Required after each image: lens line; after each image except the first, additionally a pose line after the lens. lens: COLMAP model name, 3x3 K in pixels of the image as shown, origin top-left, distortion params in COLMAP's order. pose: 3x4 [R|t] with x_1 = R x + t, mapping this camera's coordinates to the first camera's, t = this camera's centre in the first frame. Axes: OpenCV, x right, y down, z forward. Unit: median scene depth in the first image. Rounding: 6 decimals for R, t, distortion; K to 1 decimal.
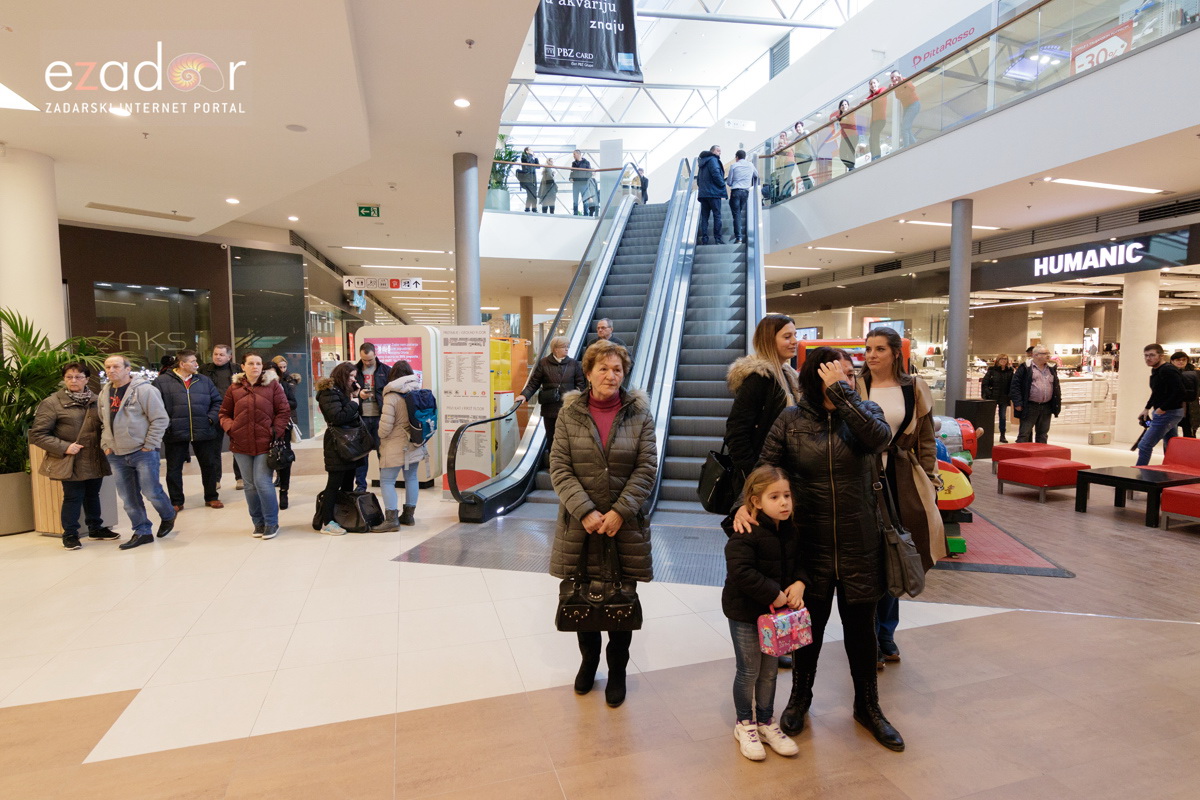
lens RADIAL K [[612.9, 0, 600.0], [0, 612.9, 400.0], [0, 0, 1]] dist [0.000132, 0.000776]
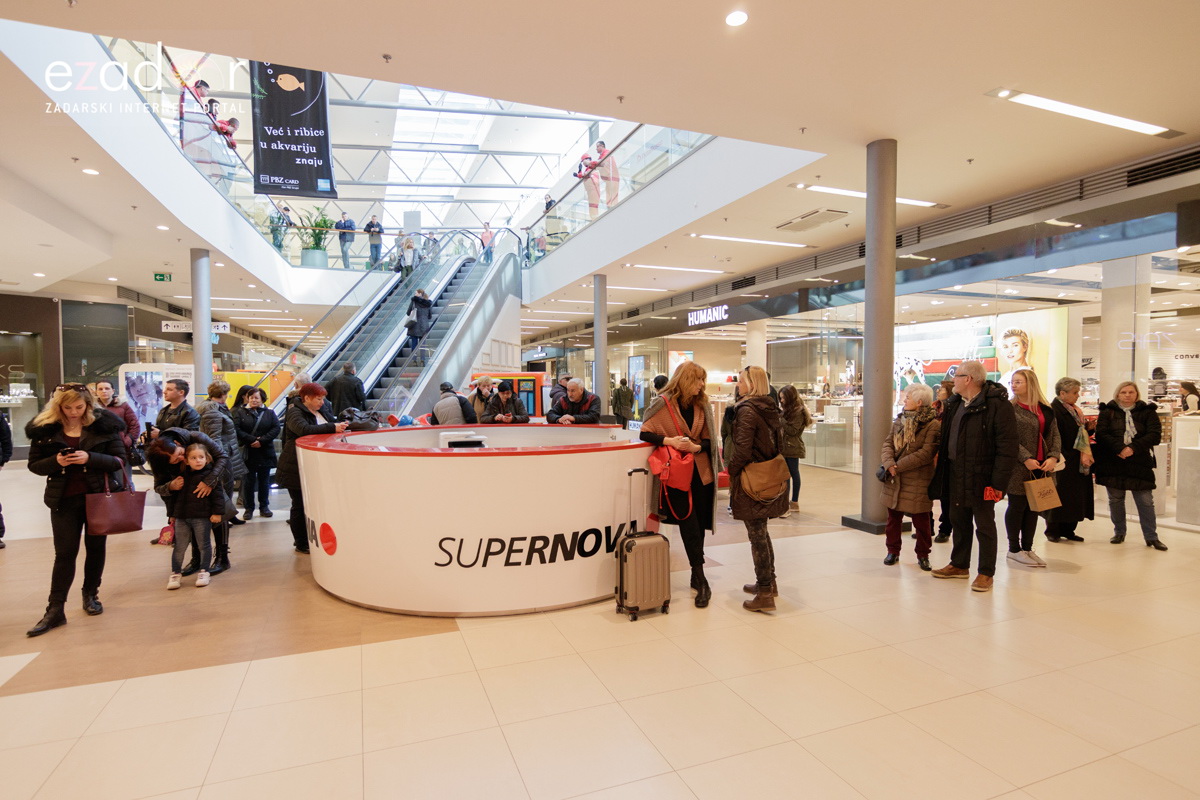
lens RADIAL K [[612.9, 0, 600.0], [0, 612.9, 400.0], [0, 0, 1]] dist [0.000132, 0.000776]
pose [[0.998073, 0.000241, 0.062056, 0.462783], [0.002331, 0.999141, -0.041381, 0.020965], [-0.062013, 0.041446, 0.997214, -0.370137]]
